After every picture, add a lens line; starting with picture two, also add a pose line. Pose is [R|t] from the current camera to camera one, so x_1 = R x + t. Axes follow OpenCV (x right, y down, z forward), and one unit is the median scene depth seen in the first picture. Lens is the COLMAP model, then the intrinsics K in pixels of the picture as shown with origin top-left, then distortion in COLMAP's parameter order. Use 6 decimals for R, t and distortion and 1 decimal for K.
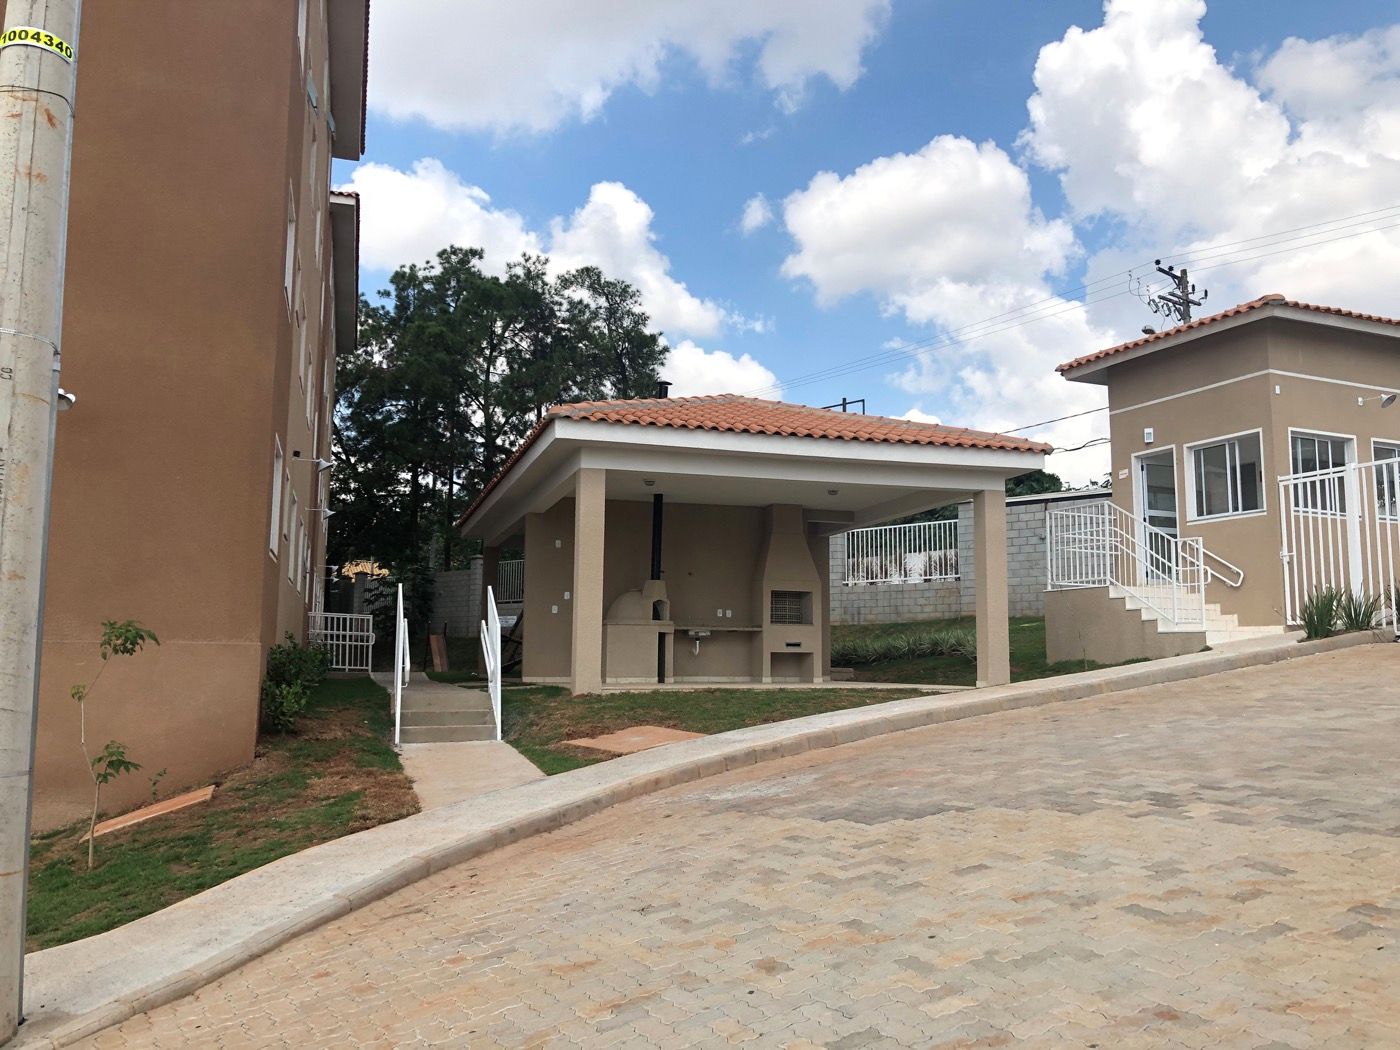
lens RADIAL K [[1234.1, 0, 703.1], [0, 1234.1, 485.0], [0, 0, 1]] dist [0.075409, -0.002202]
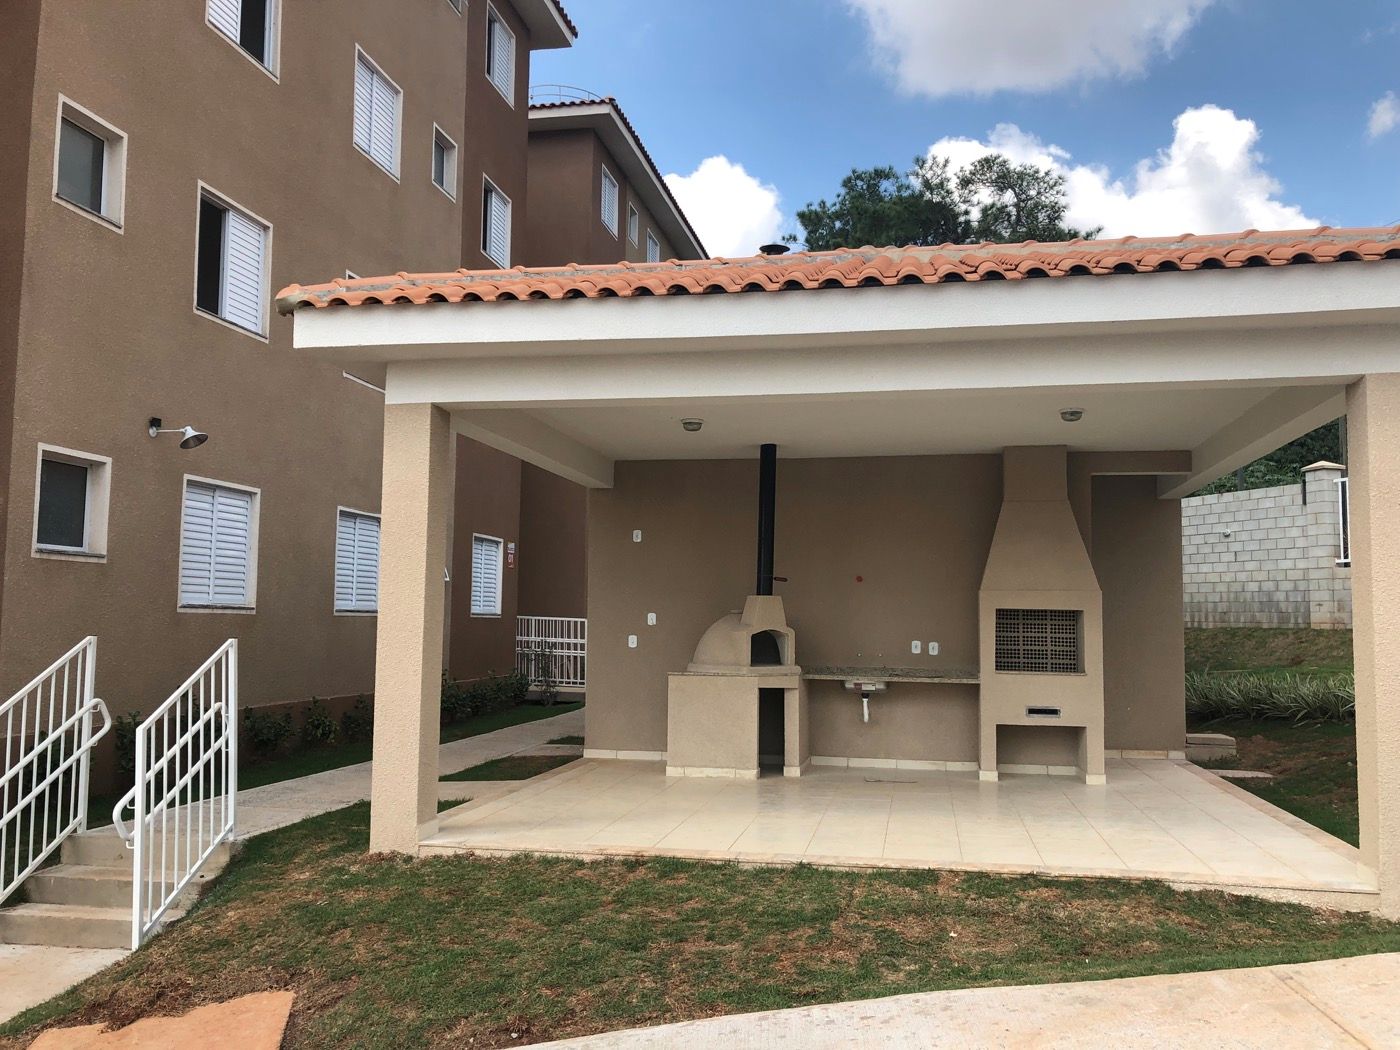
lens RADIAL K [[1139.2, 0, 700.6], [0, 1139.2, 520.5], [0, 0, 1]] dist [0.062653, -0.095831]
pose [[0.868059, -0.035330, -0.495203, 0.123411], [0.065499, 0.996896, 0.043693, 0.010934], [0.492122, -0.070364, 0.867678, 0.329040]]
